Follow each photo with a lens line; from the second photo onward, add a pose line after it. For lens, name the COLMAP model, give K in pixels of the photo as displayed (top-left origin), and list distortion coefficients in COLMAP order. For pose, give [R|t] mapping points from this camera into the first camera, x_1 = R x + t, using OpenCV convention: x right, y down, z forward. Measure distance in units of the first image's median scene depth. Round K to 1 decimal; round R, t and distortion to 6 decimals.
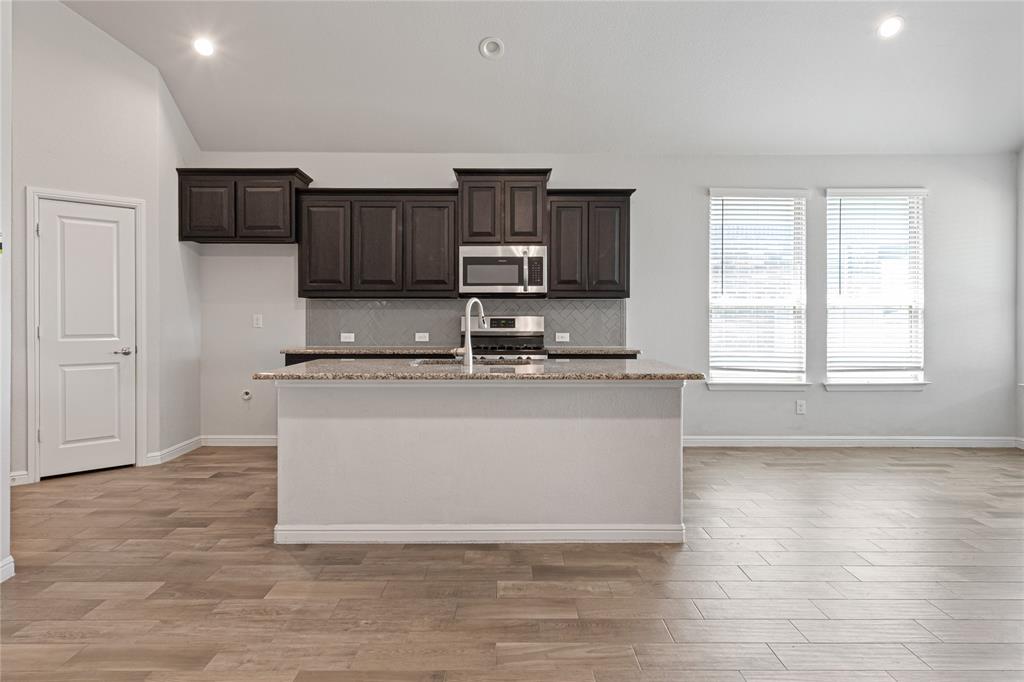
lens RADIAL K [[624.4, 0, 515.2], [0, 624.4, 332.2], [0, 0, 1]] dist [0.016369, -0.013996]
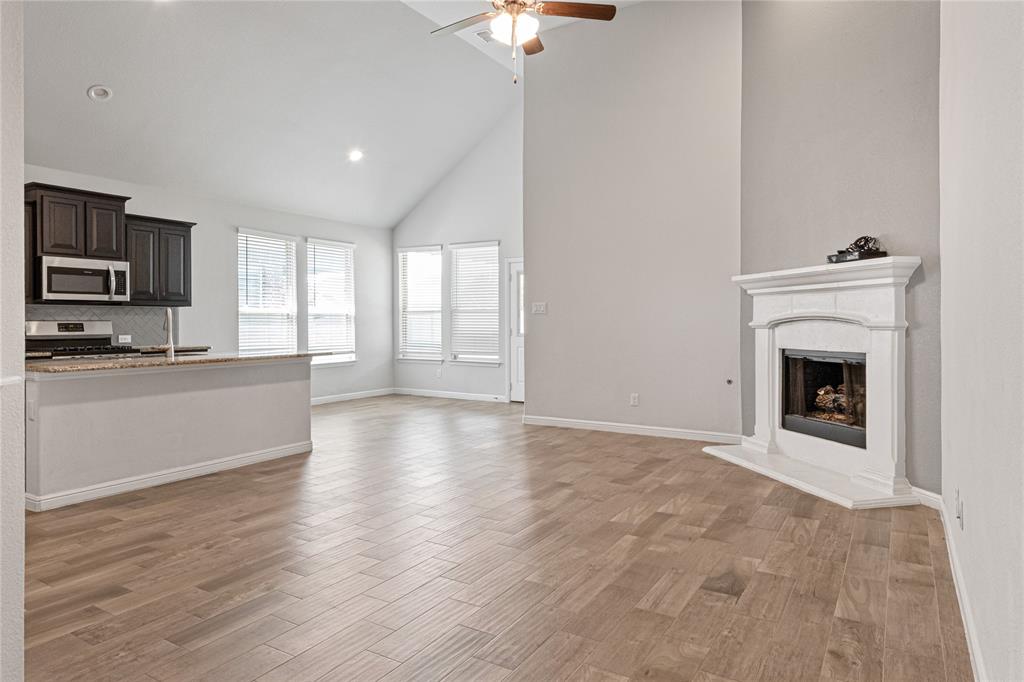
lens RADIAL K [[624.4, 0, 513.5], [0, 624.4, 334.9], [0, 0, 1]] dist [0.016369, -0.013996]
pose [[0.535262, -0.021163, 0.844421, -0.569106], [0.020681, 0.999715, 0.011946, 0.001993], [-0.844433, 0.011069, 0.535547, -0.262098]]
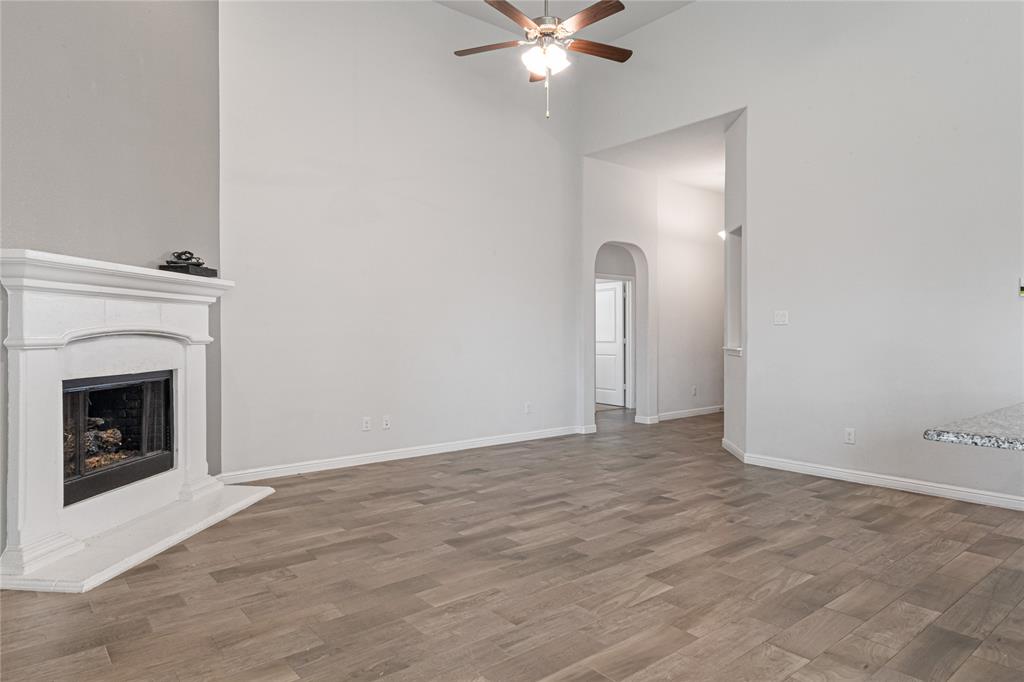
lens RADIAL K [[624.4, 0, 512.6], [0, 624.4, 337.7], [0, 0, 1]] dist [0.016369, -0.013996]
pose [[-0.774969, 0.004345, -0.631984, 0.582685], [-0.012396, 0.999679, 0.022074, -0.018029], [0.631878, 0.024941, -0.774667, 0.711920]]
